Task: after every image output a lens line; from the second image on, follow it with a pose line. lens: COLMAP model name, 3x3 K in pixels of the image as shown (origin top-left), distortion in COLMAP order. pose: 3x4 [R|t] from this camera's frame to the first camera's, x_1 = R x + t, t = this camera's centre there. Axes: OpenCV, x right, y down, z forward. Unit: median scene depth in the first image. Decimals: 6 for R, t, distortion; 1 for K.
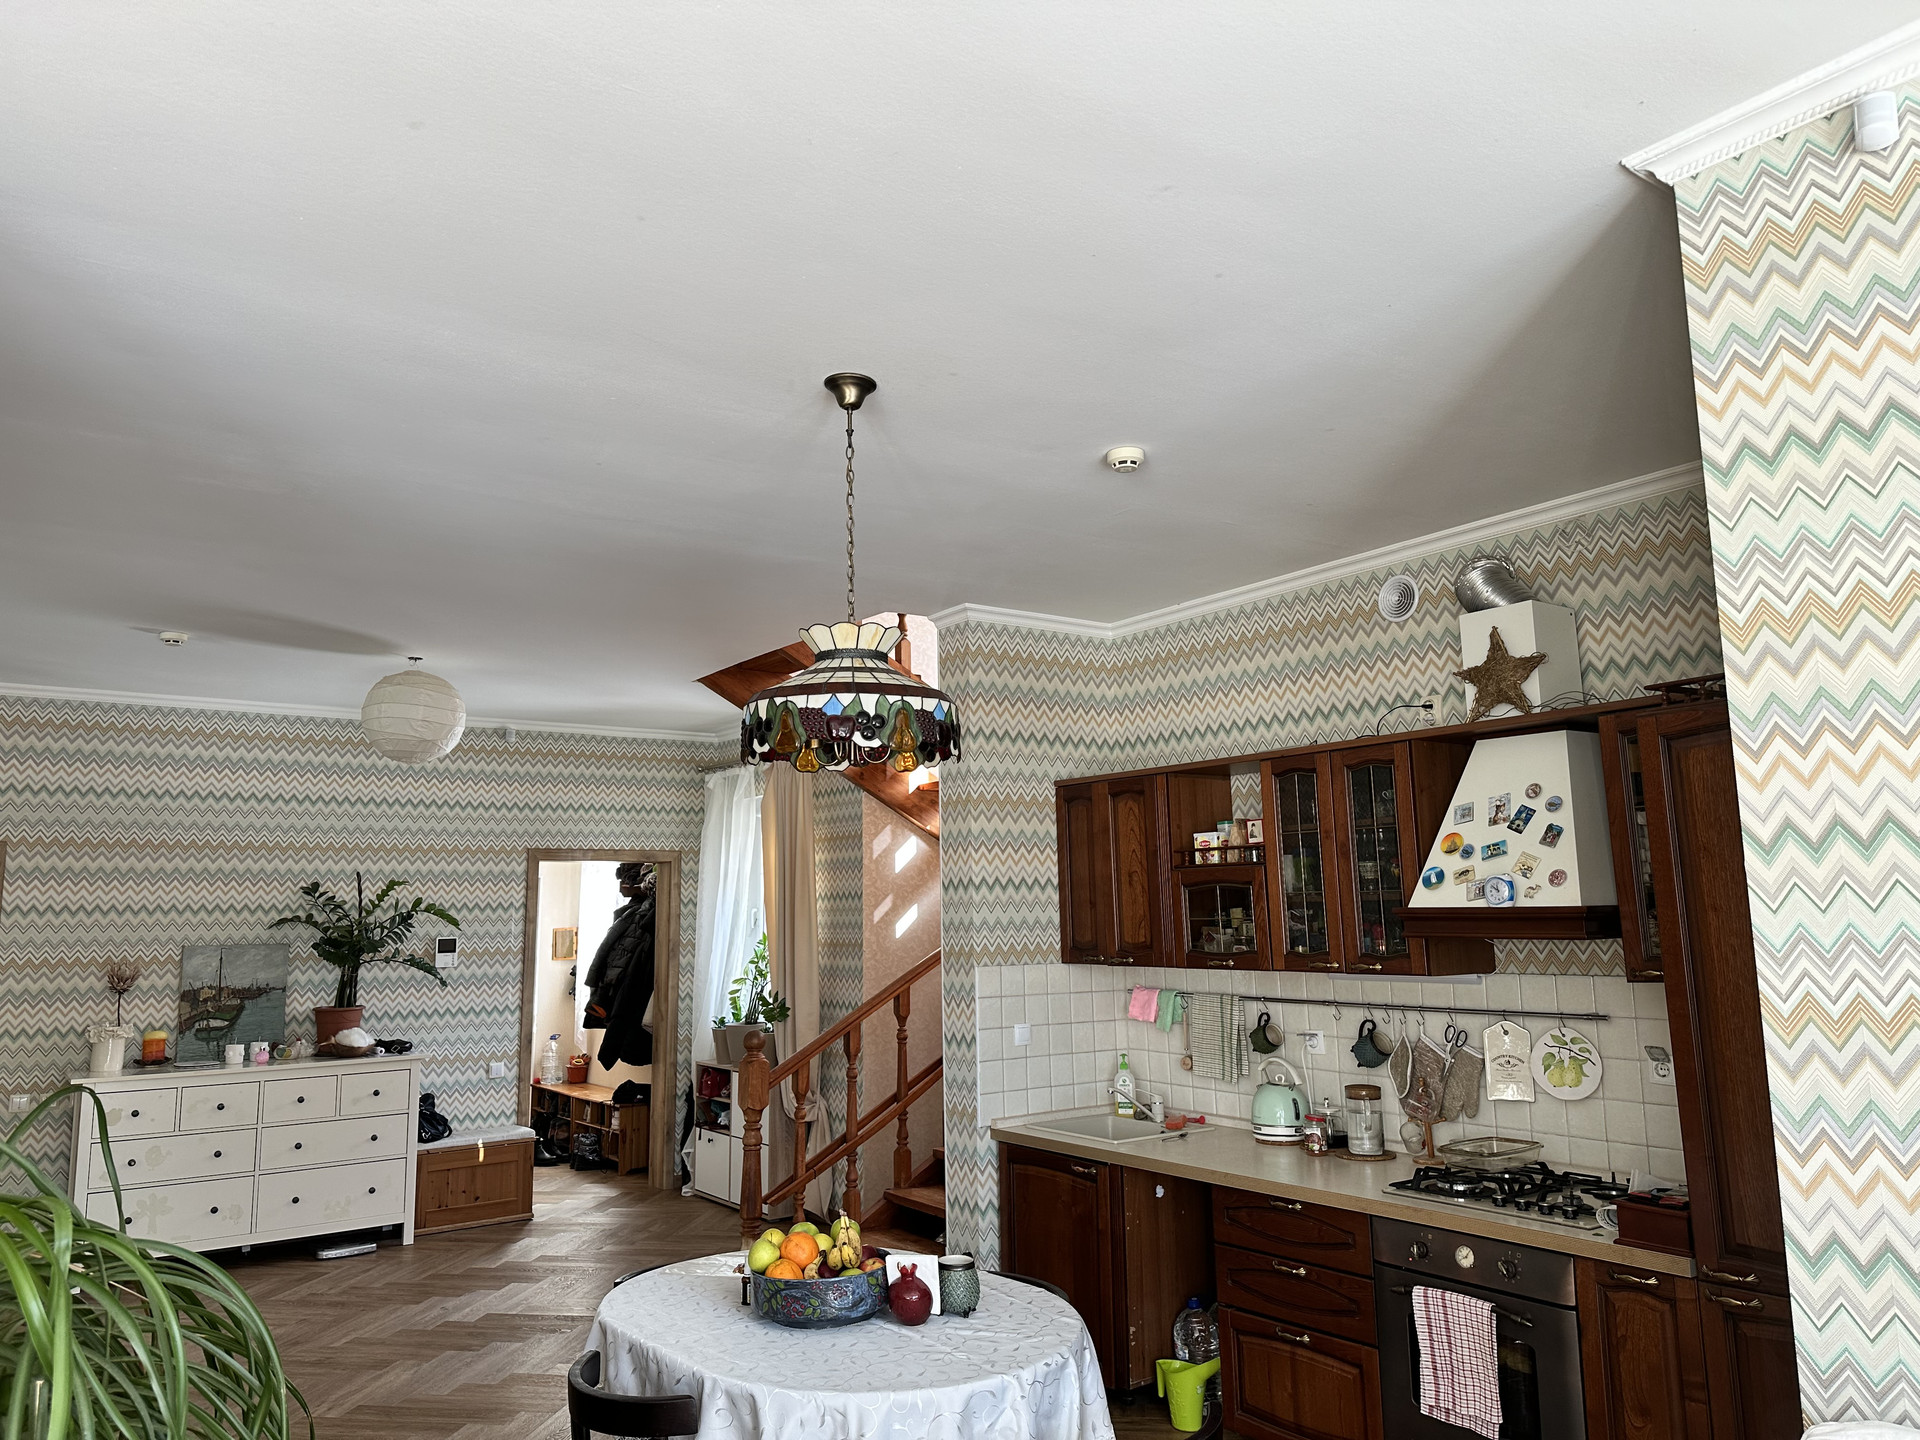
lens RADIAL K [[1338.1, 0, 945.3], [0, 1338.1, 717.0], [0, 0, 1]] dist [0.054607, -0.008231]
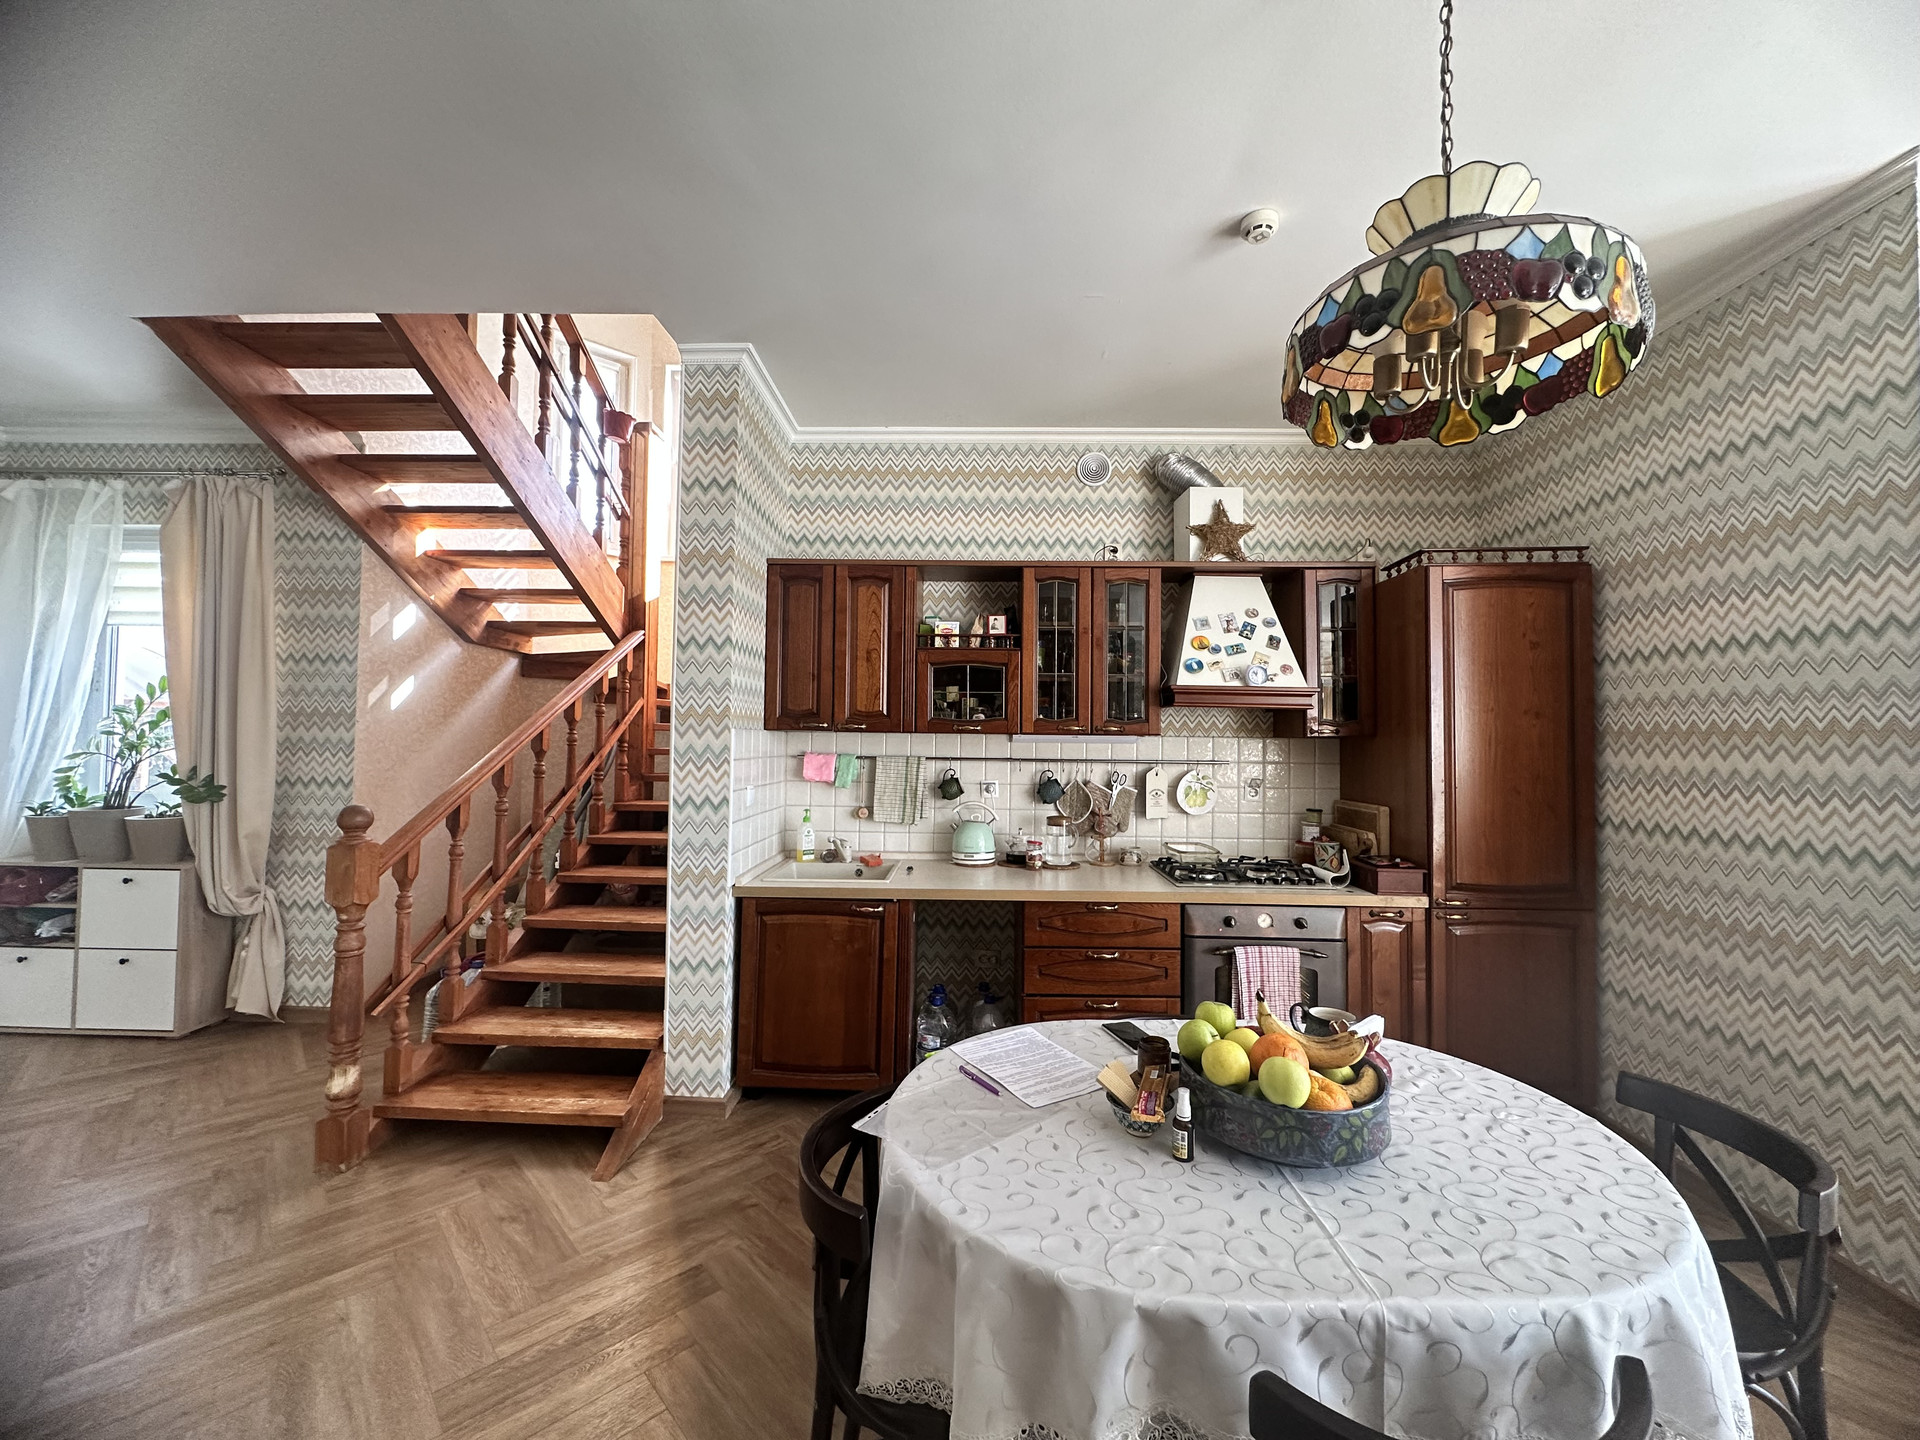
lens RADIAL K [[764.1, 0, 951.2], [0, 764.1, 725.1], [0, 0, 1]] dist [0.002456, 0.000200]
pose [[0.596509, 0.043587, 0.801422, -0.352188], [-0.140984, 0.988689, 0.051164, 0.145774], [-0.790127, -0.143507, 0.595907, 0.595424]]
